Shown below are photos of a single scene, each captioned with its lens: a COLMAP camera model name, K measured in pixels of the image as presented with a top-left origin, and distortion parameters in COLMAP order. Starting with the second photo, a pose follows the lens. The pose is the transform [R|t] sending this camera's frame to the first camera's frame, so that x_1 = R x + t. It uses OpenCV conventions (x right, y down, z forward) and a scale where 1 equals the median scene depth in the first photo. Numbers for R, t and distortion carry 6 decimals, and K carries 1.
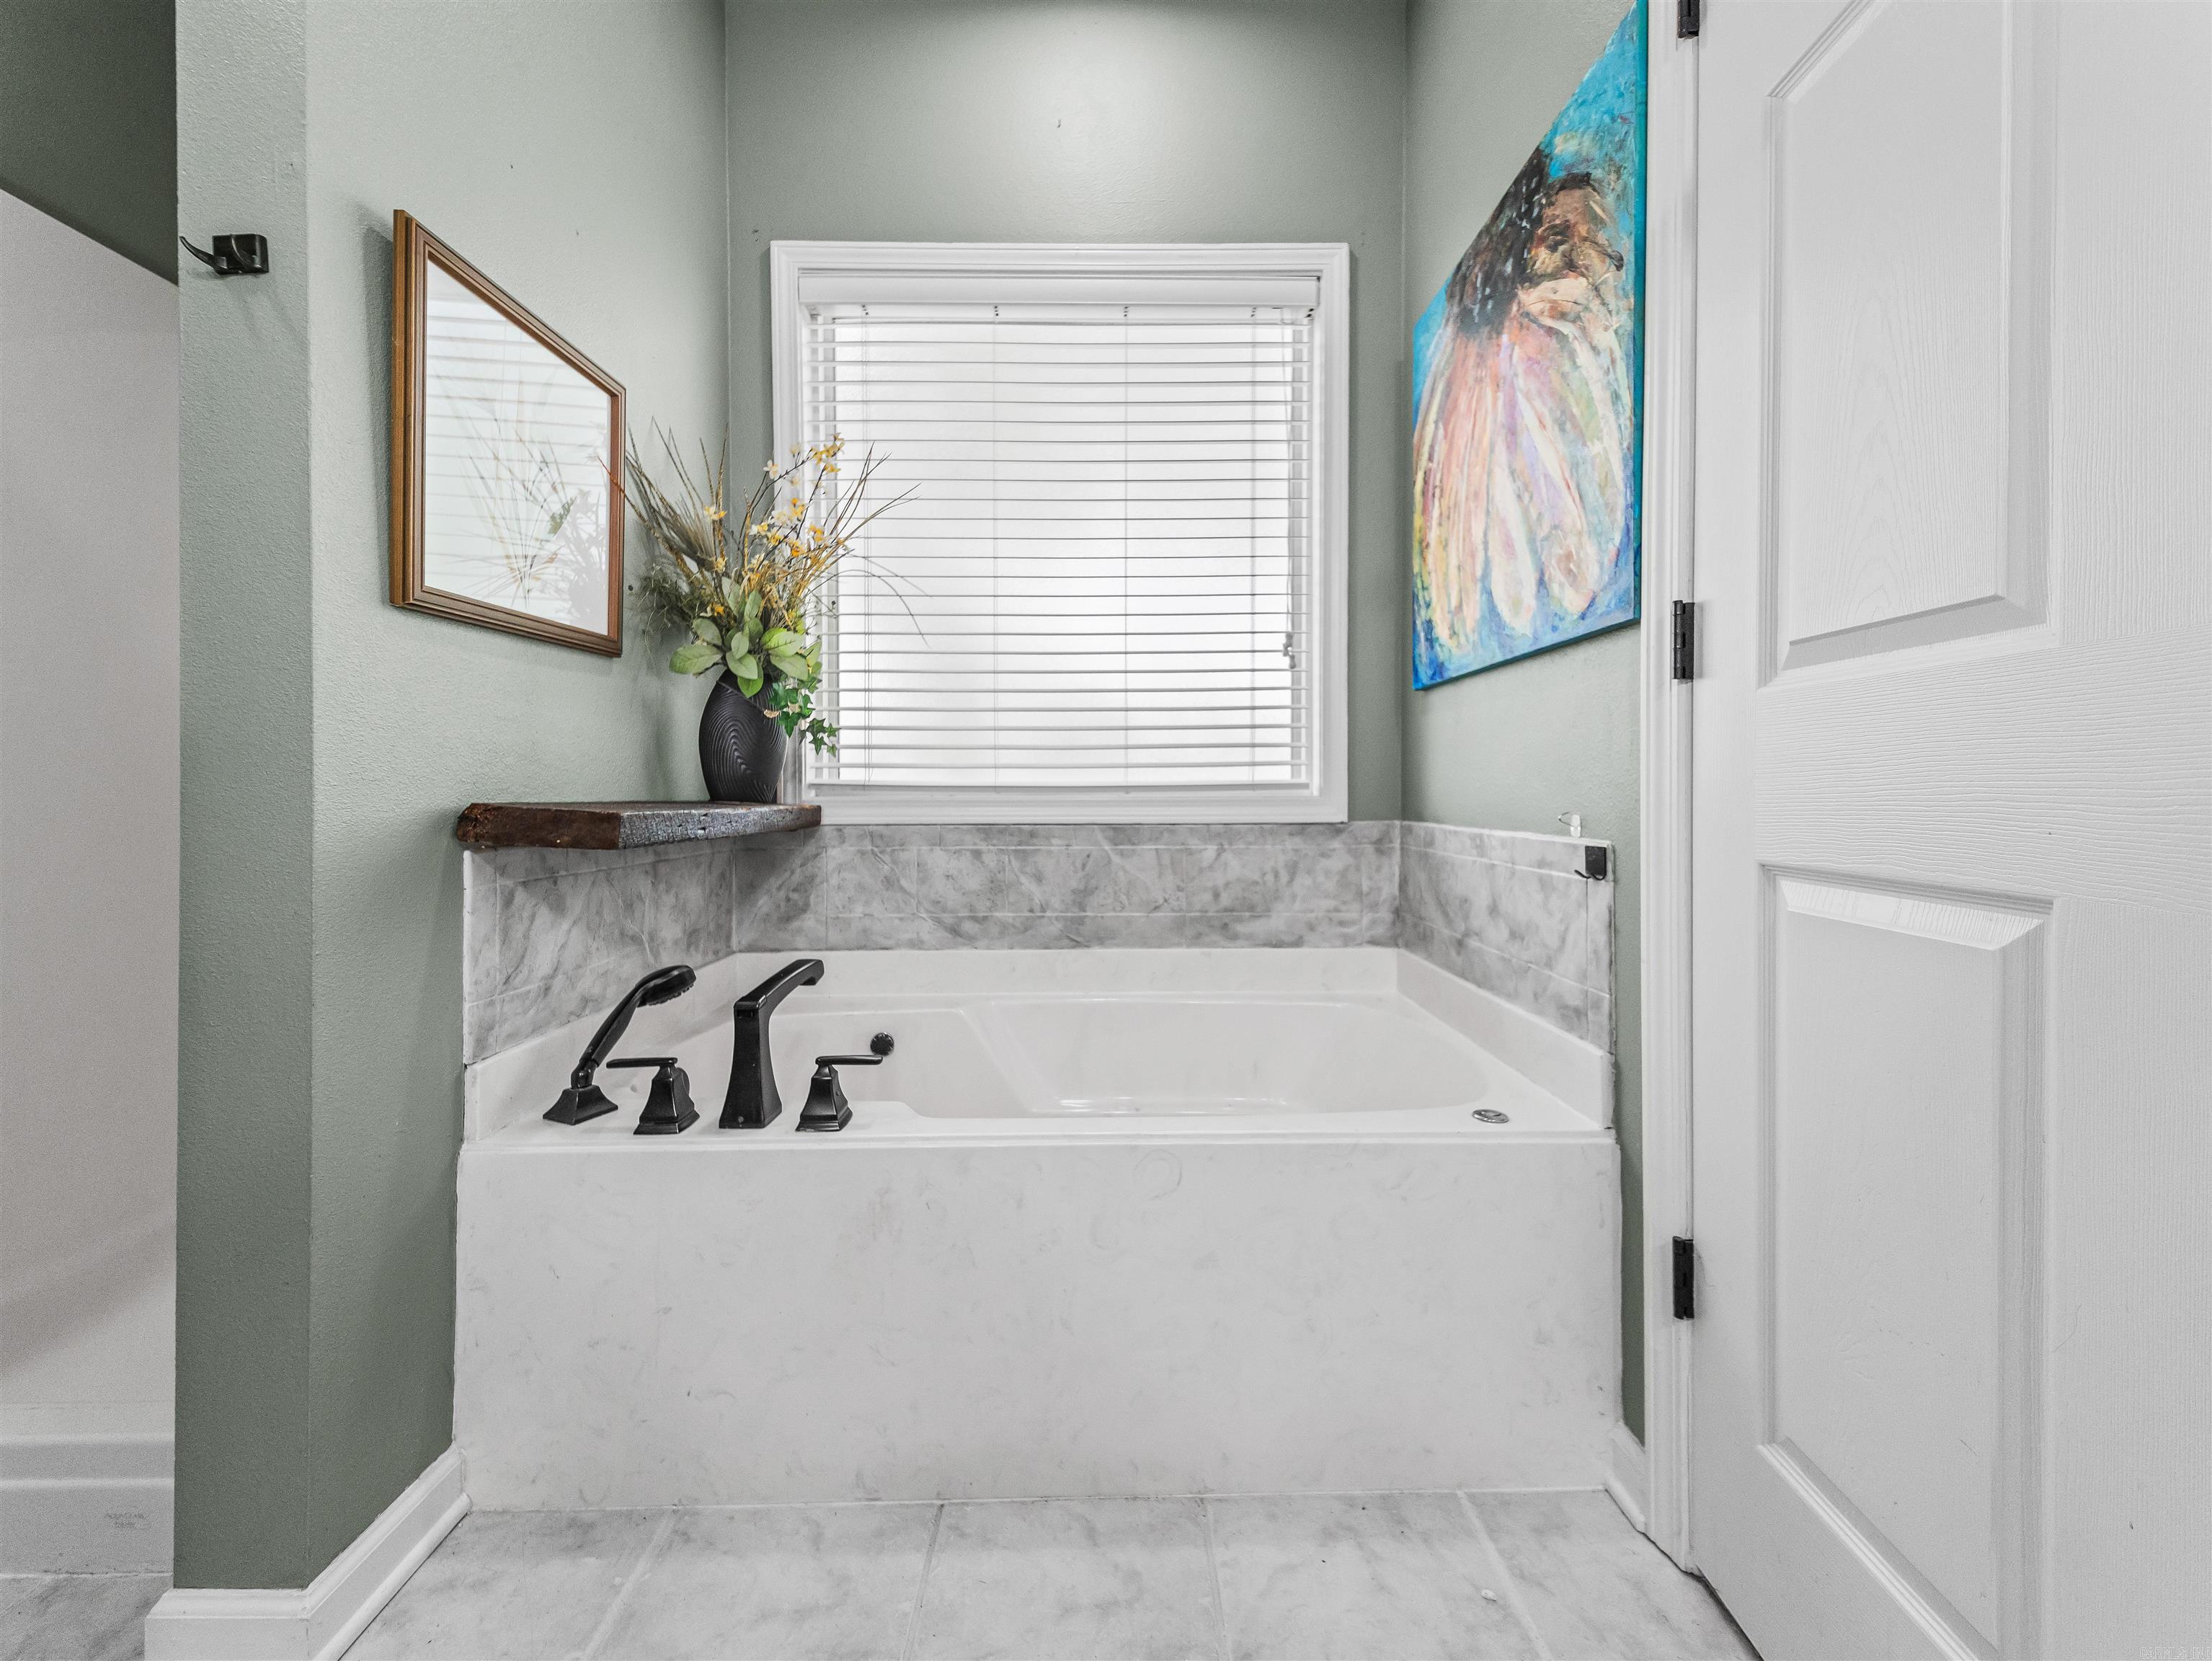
lens RADIAL K [[861.4, 0, 1186.6], [0, 861.4, 780.2], [0, 0, 1]] dist [0.027578, -0.007194]
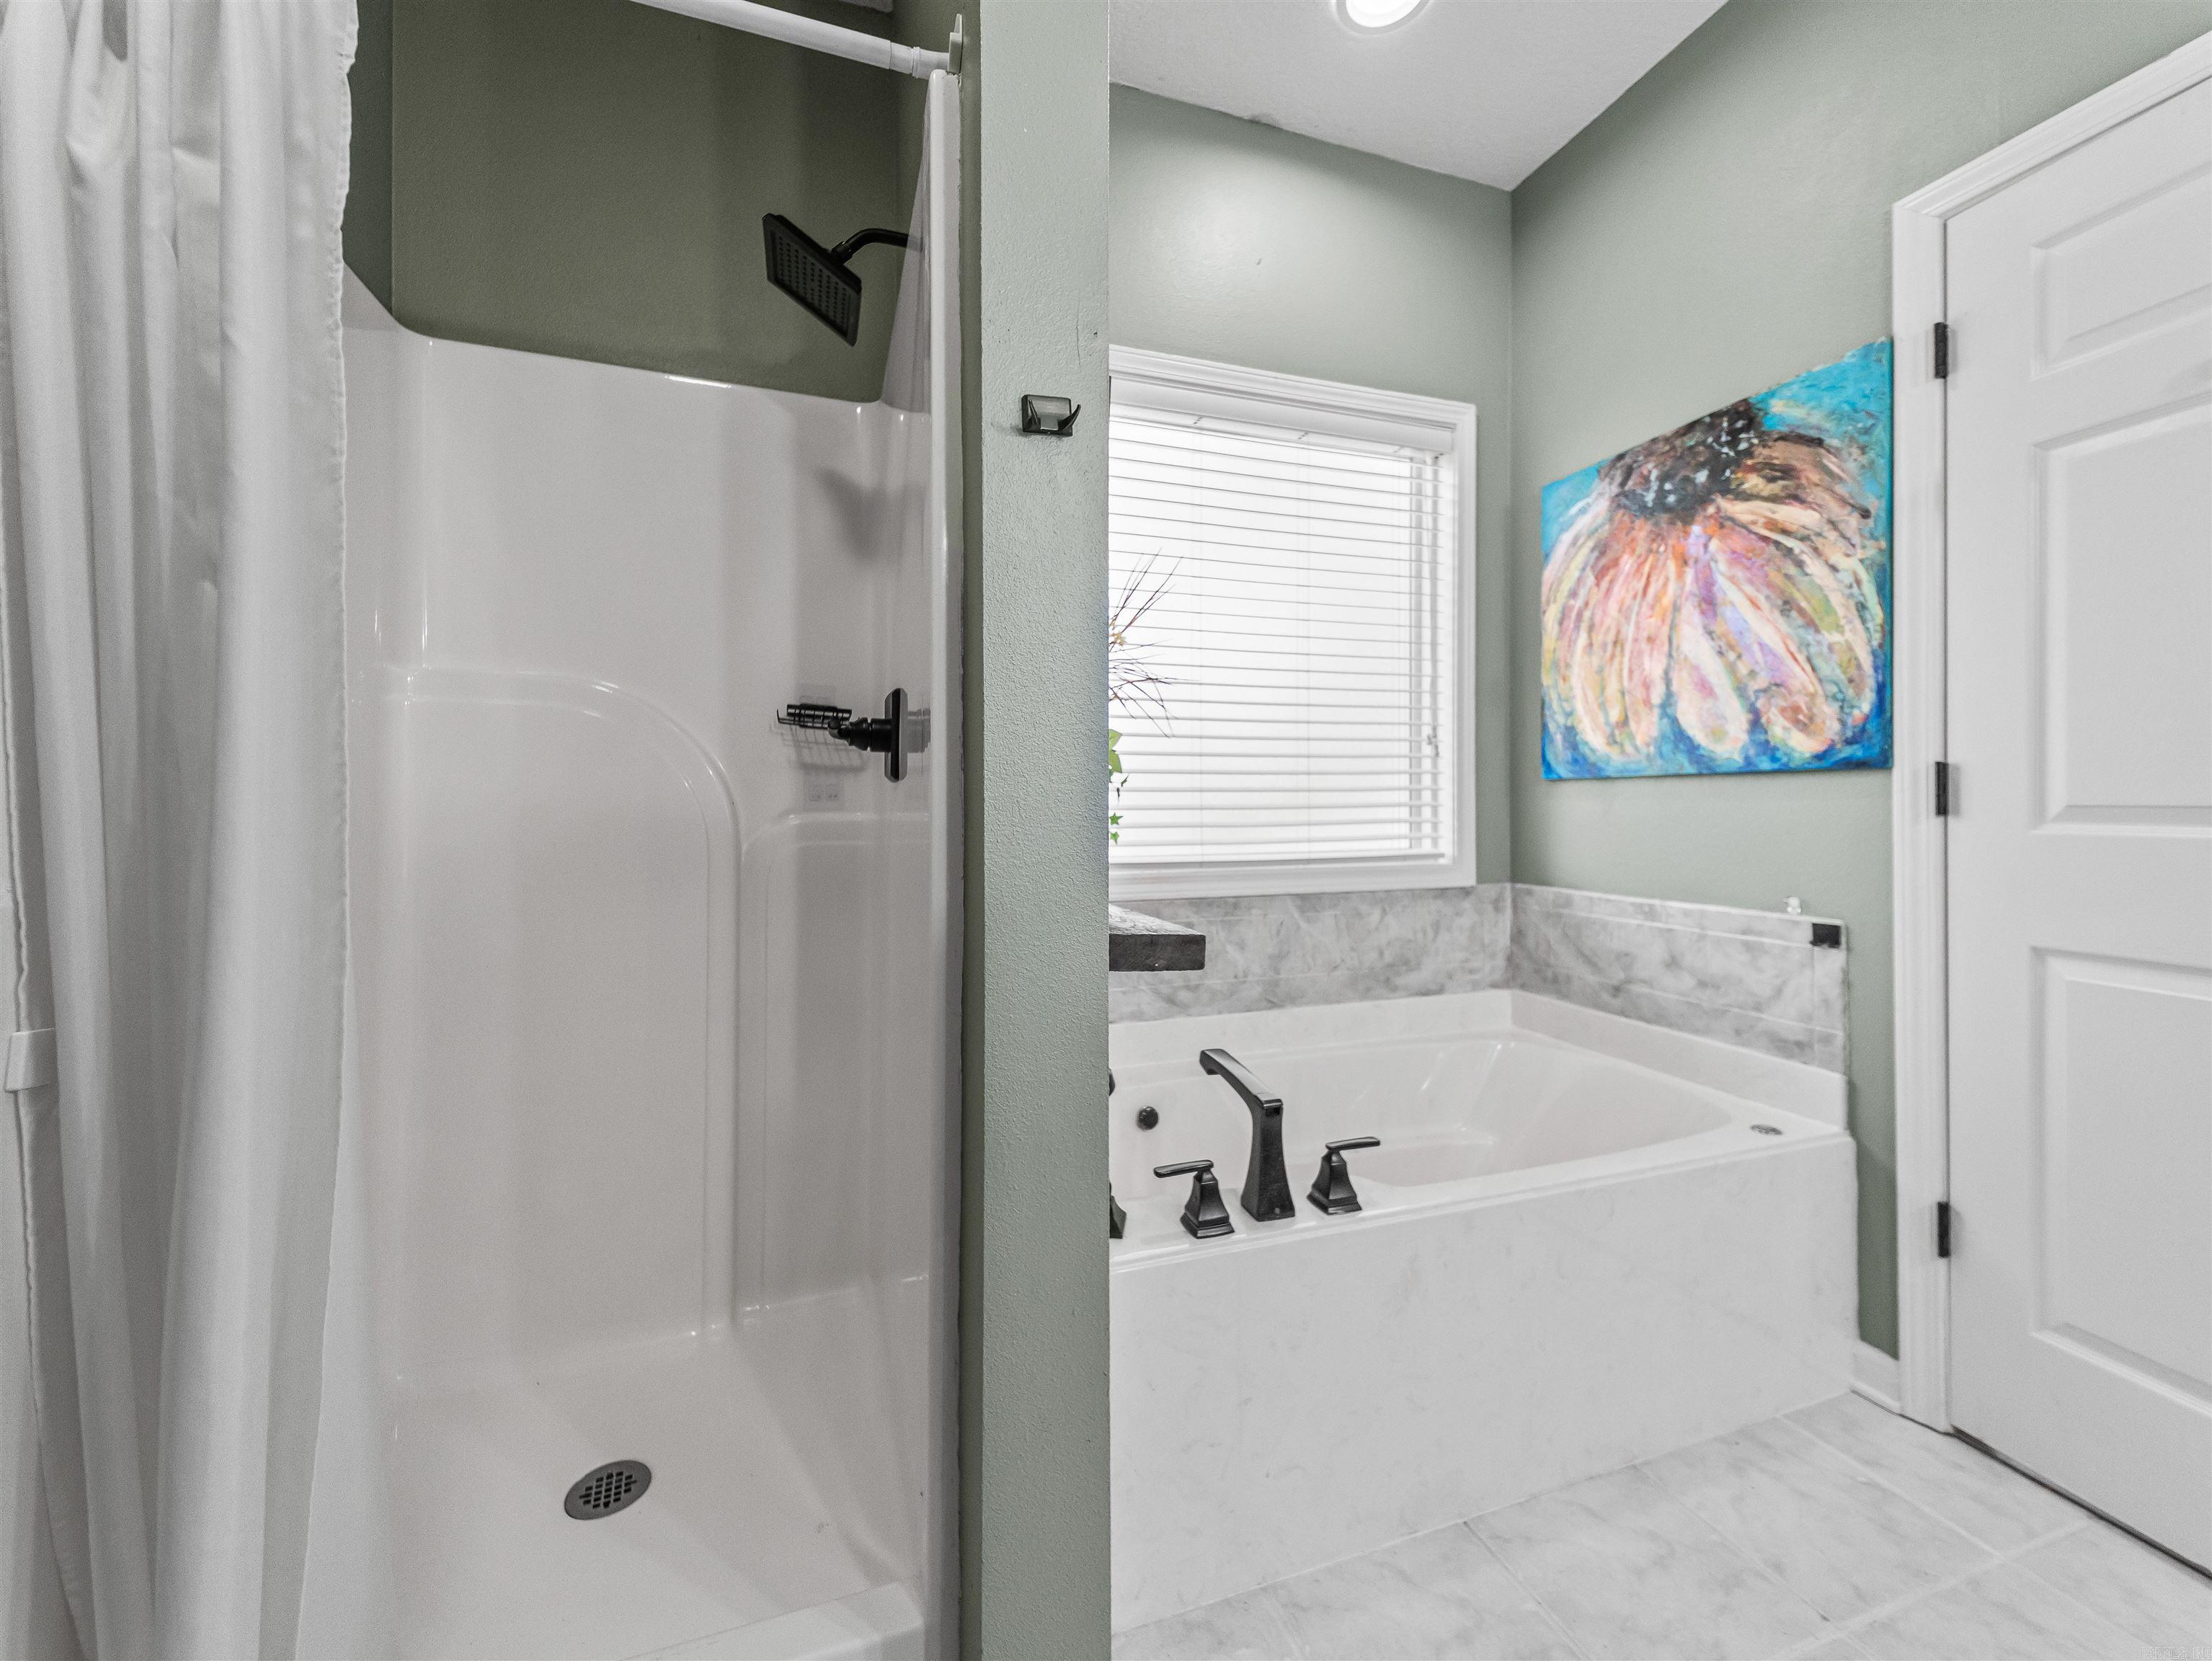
lens RADIAL K [[861.4, 0, 1087.1], [0, 861.4, 773.4], [0, 0, 1]] dist [0.027578, -0.007194]
pose [[0.951037, 0.006618, 0.309005, -1.027496], [-0.004022, 0.999951, -0.009037, -0.138980], [-0.309050, 0.007352, 0.951017, 0.038249]]
